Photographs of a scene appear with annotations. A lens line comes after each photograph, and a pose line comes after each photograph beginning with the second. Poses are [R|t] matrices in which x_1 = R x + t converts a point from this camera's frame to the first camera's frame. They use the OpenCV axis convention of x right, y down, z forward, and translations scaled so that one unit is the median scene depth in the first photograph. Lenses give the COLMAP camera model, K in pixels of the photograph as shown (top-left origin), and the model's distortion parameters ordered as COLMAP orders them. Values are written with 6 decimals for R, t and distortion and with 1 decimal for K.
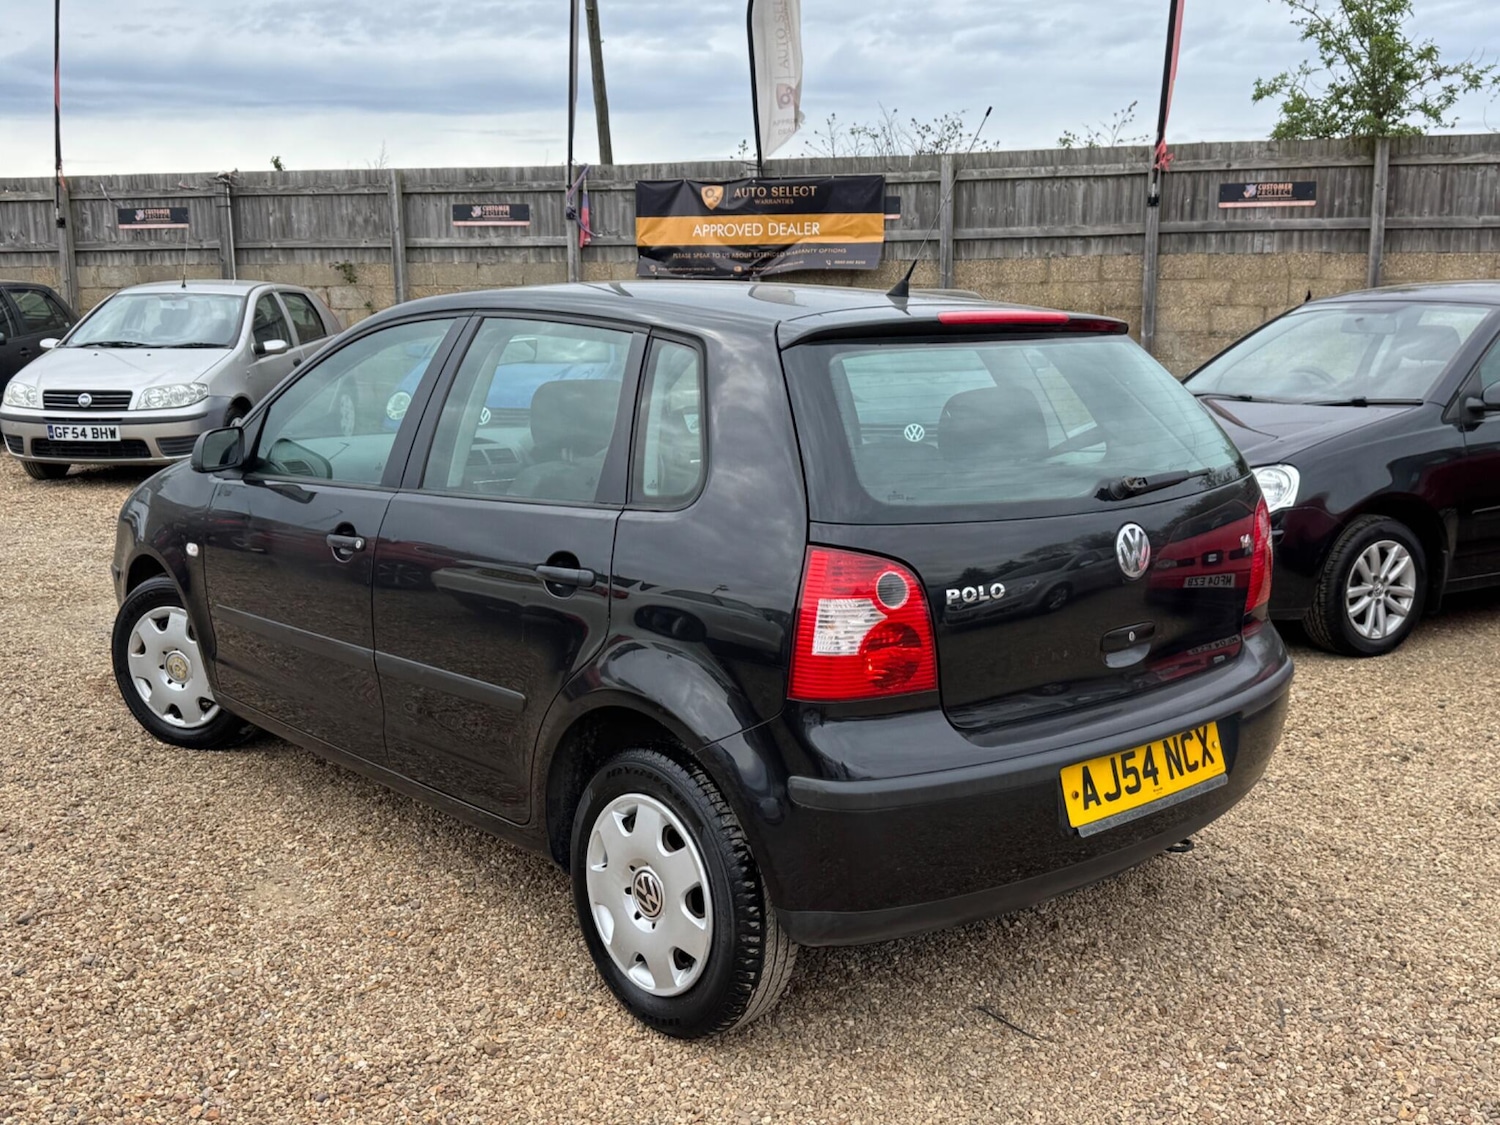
lens RADIAL K [[1517.8, 0, 780.5], [0, 1517.8, 571.7], [0, 0, 1]] dist [0.174932, -0.377348]
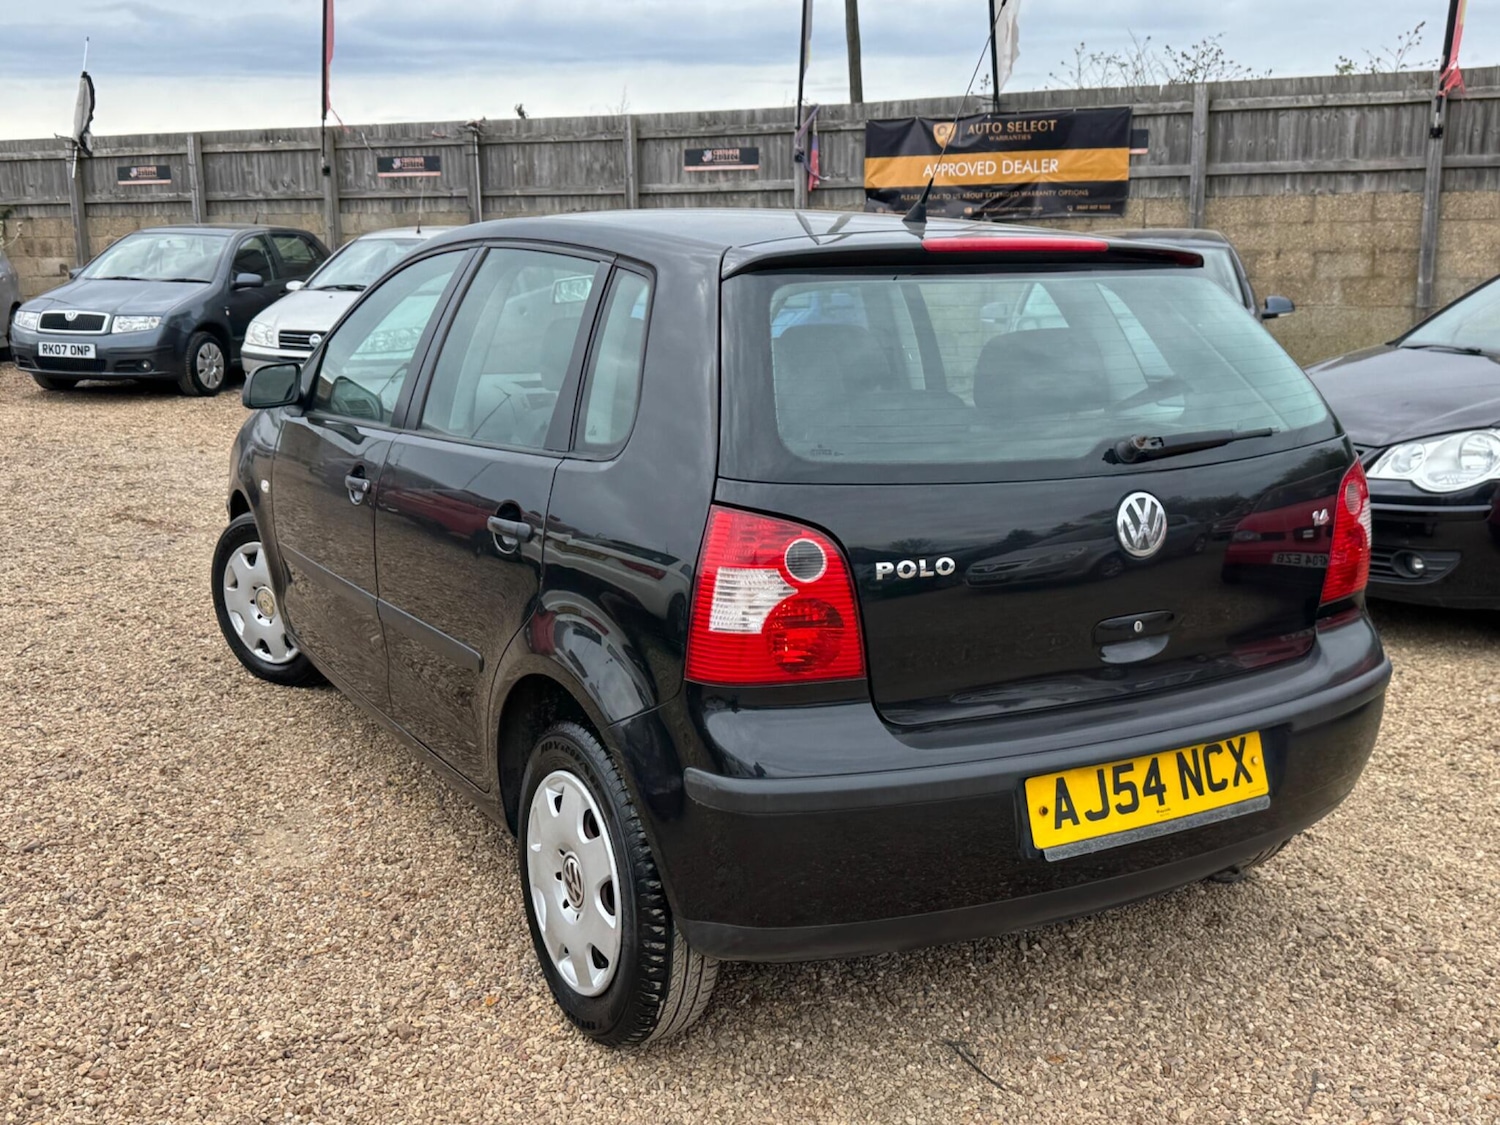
lens RADIAL K [[1517.3, 0, 750.0], [0, 1517.3, 562.5], [0, 0, 1]] dist [0.165825, -0.365667]
pose [[0.977301, 0.043272, -0.207387, 0.168613], [-0.037907, 0.998838, 0.029774, -0.008448], [0.208434, -0.021237, 0.977806, 0.118531]]
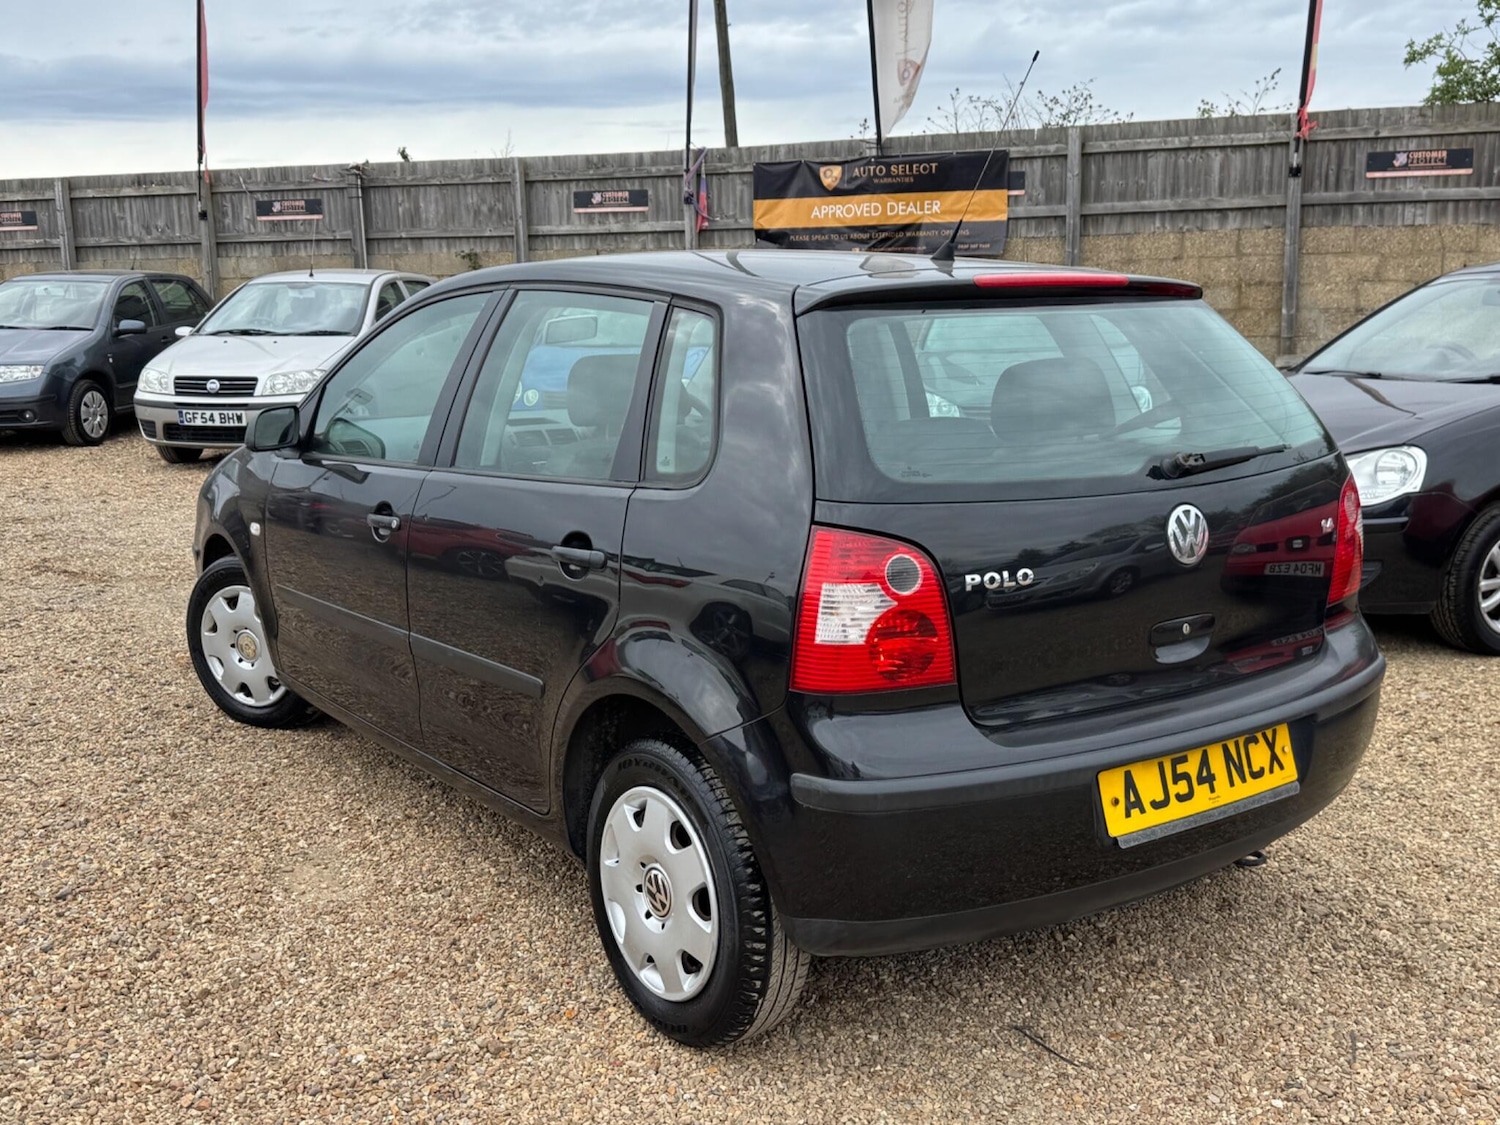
lens RADIAL K [[1514.4, 0, 750.2], [0, 1514.4, 572.2], [0, 0, 1]] dist [0.194781, -0.456522]
pose [[0.993515, 0.009998, -0.113260, 0.065189], [-0.009087, 0.999922, 0.008560, 0.002765], [0.113337, -0.007475, 0.993528, 0.057106]]
